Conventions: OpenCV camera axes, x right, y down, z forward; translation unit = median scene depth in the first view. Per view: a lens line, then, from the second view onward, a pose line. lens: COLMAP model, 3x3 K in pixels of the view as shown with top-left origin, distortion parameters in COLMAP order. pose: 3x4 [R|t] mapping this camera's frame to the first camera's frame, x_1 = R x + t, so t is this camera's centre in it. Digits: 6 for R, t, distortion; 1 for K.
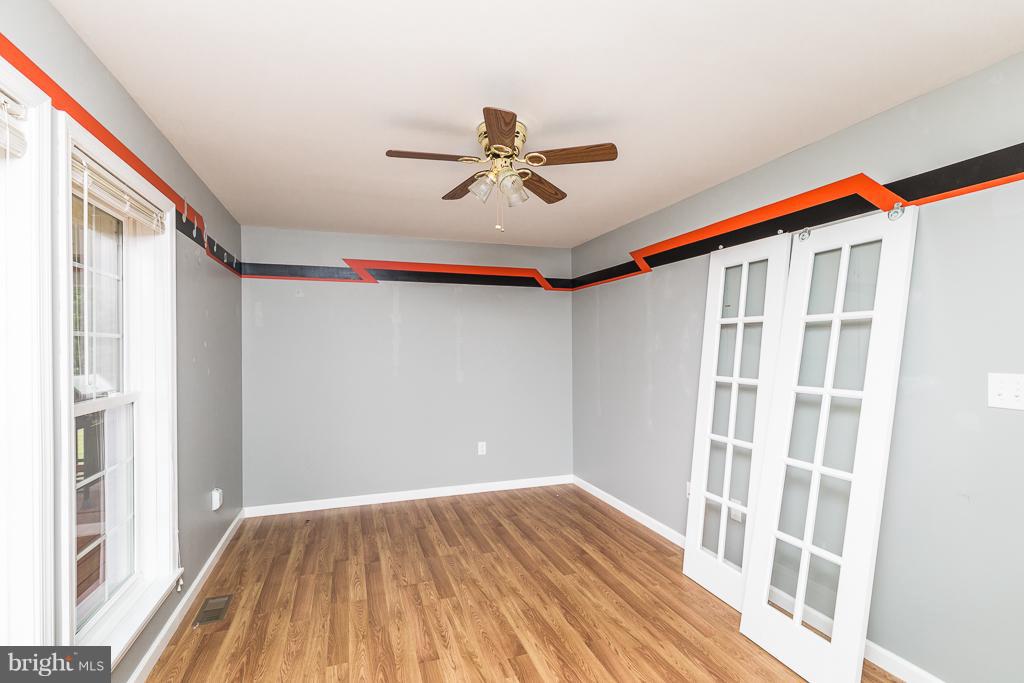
lens RADIAL K [[500.0, 0, 504.3], [0, 500.0, 340.7], [0, 0, 1]] dist [0.001996, -0.000394]
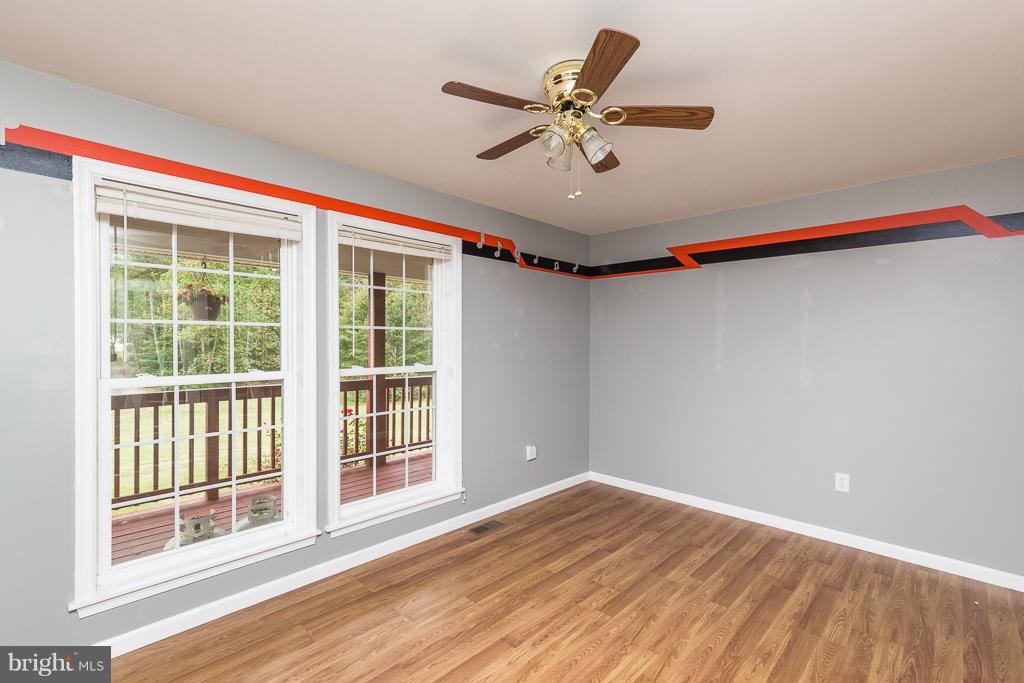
lens RADIAL K [[468.8, 0, 507.1], [0, 468.8, 342.2], [0, 0, 1]] dist [0.006080, 0.000184]
pose [[0.432498, 0.011718, -0.901559, 0.483006], [0.004399, 0.999876, 0.015107, 0.007741], [0.901624, -0.010499, 0.432393, 0.403443]]
